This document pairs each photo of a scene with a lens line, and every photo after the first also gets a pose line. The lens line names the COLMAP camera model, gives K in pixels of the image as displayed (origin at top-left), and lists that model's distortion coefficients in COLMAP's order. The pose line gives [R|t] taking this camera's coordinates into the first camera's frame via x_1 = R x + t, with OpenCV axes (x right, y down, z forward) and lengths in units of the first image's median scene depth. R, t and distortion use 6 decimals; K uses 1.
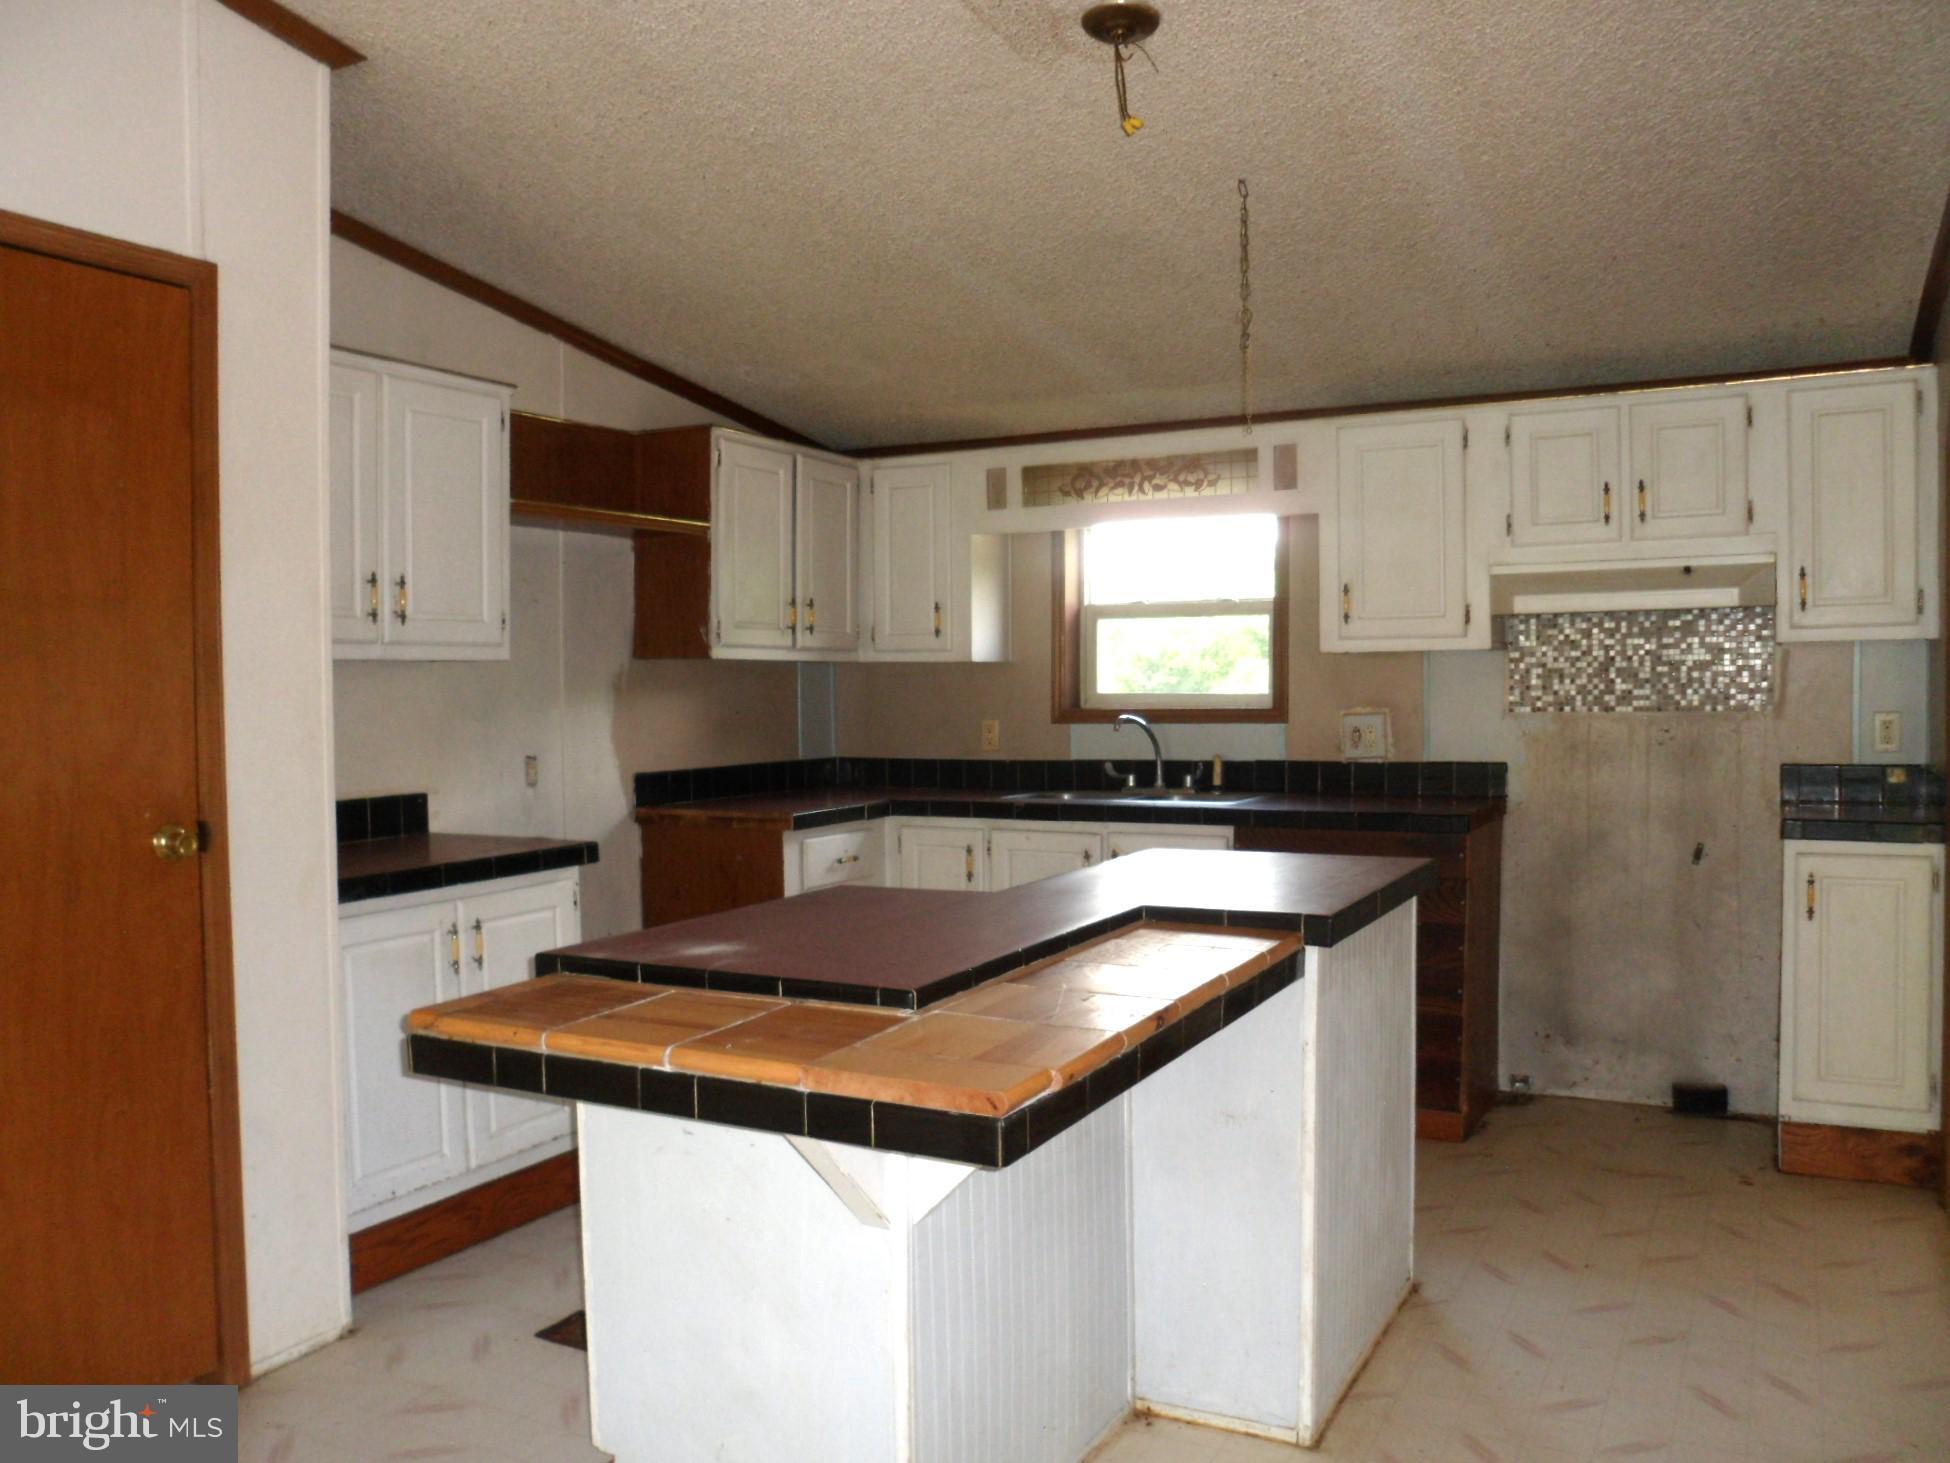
lens RADIAL K [[1465.6, 0, 975.0], [0, 1465.6, 731.5], [0, 0, 1]] dist [-0.160743, 0.160184]
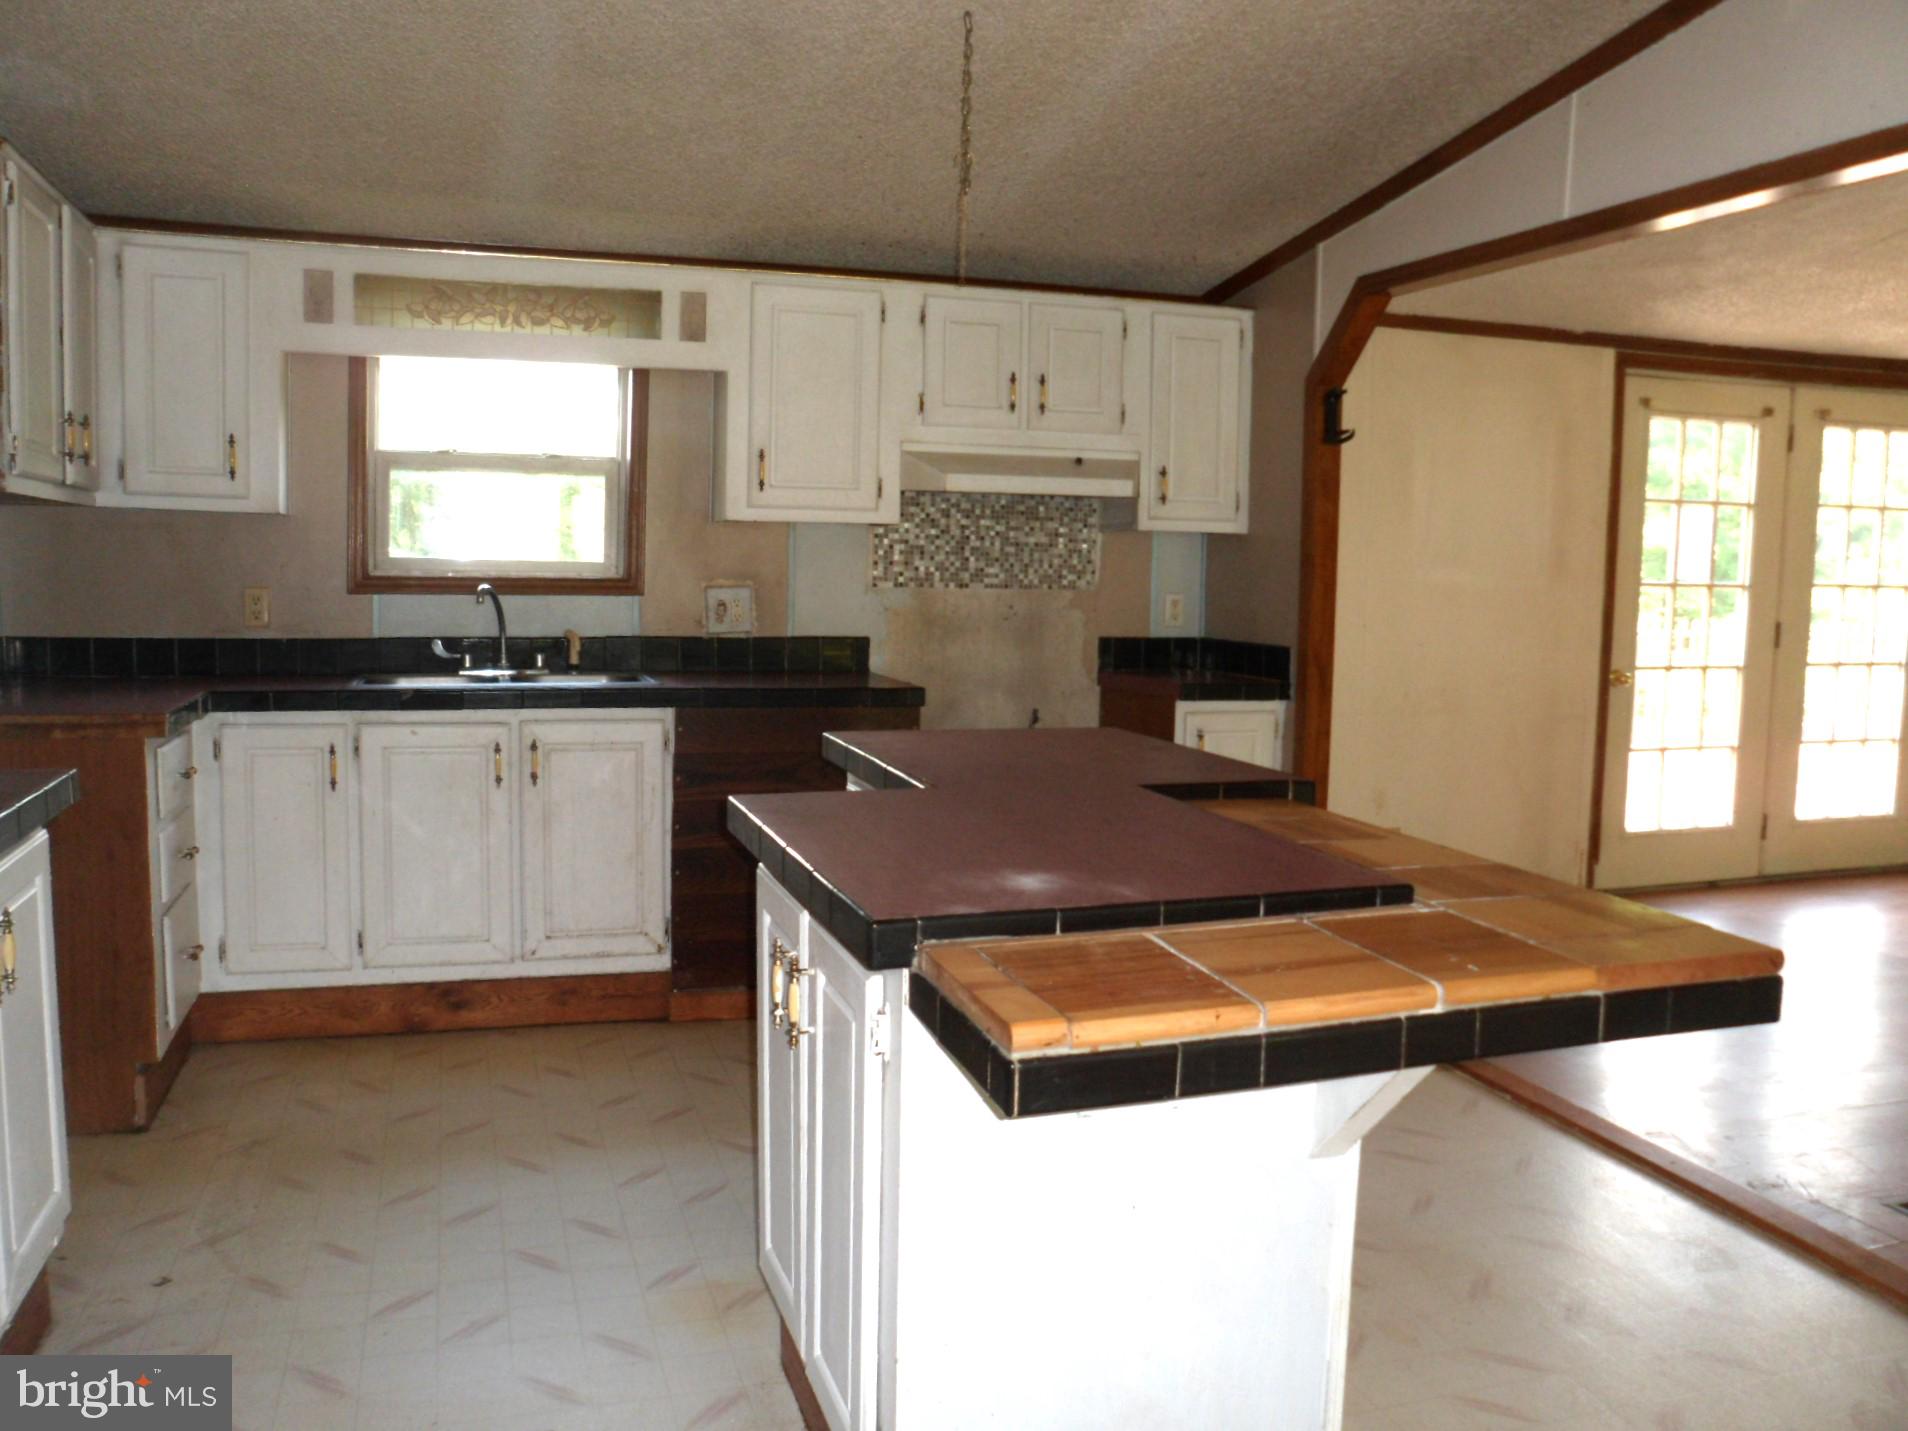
lens RADIAL K [[1497.7, 0, 972.2], [0, 1497.7, 717.7], [0, 0, 1]] dist [-0.166485, 0.186157]
pose [[0.709931, -0.043759, 0.702910, -0.334492], [-0.009332, 0.997396, 0.071516, 0.002691], [-0.704209, -0.057331, 0.707674, 0.203090]]
